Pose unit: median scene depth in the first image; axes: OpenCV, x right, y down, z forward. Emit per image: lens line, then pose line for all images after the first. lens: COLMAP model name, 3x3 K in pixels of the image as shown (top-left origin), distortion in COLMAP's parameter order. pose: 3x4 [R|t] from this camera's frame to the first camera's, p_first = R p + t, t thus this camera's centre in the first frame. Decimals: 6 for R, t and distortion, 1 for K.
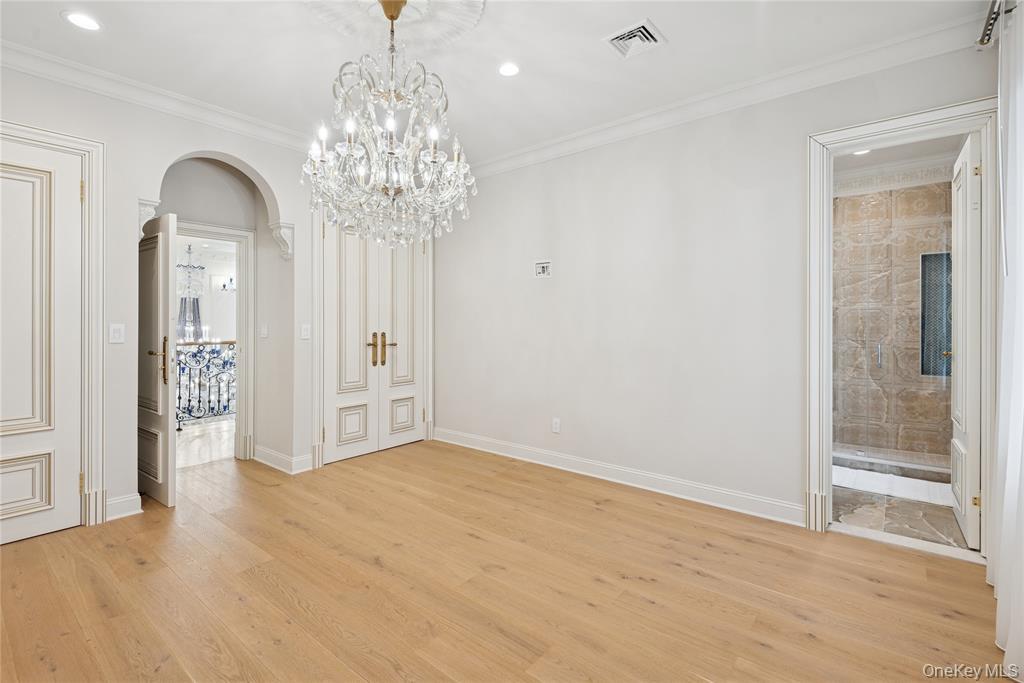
lens RADIAL K [[485.1, 0, 515.1], [0, 485.1, 337.1], [0, 0, 1]] dist [0.039525, -0.026246]
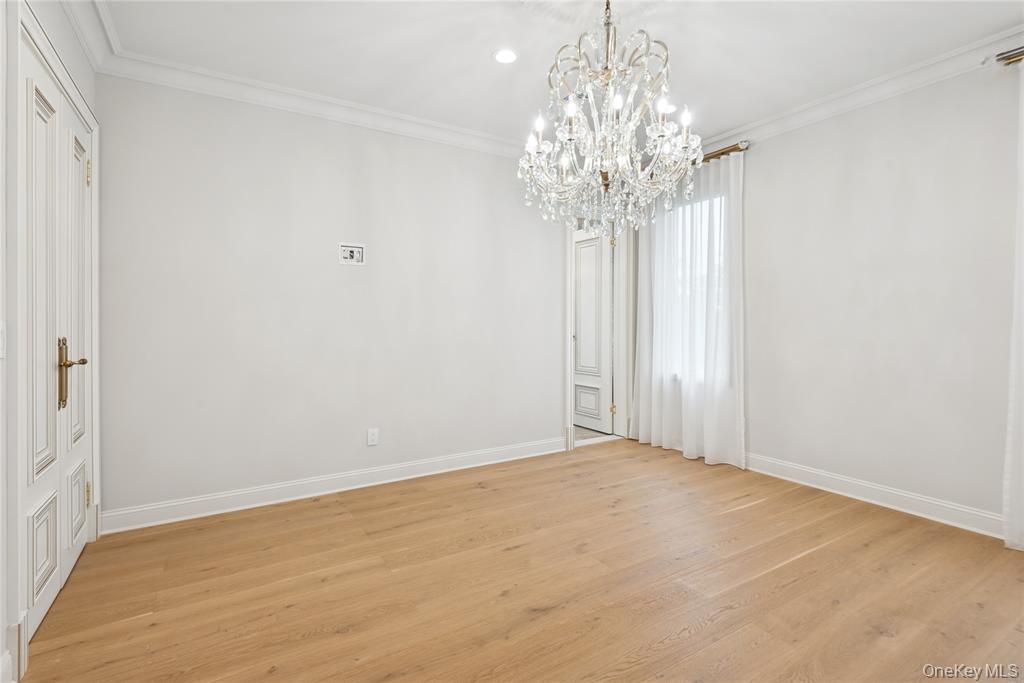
lens RADIAL K [[485.1, 0, 515.1], [0, 485.1, 337.1], [0, 0, 1]] dist [0.039525, -0.026246]
pose [[0.319917, -0.039268, 0.946632, -0.909232], [0.029841, 0.999063, 0.031358, -0.022553], [-0.946976, 0.018217, 0.320789, 0.660754]]
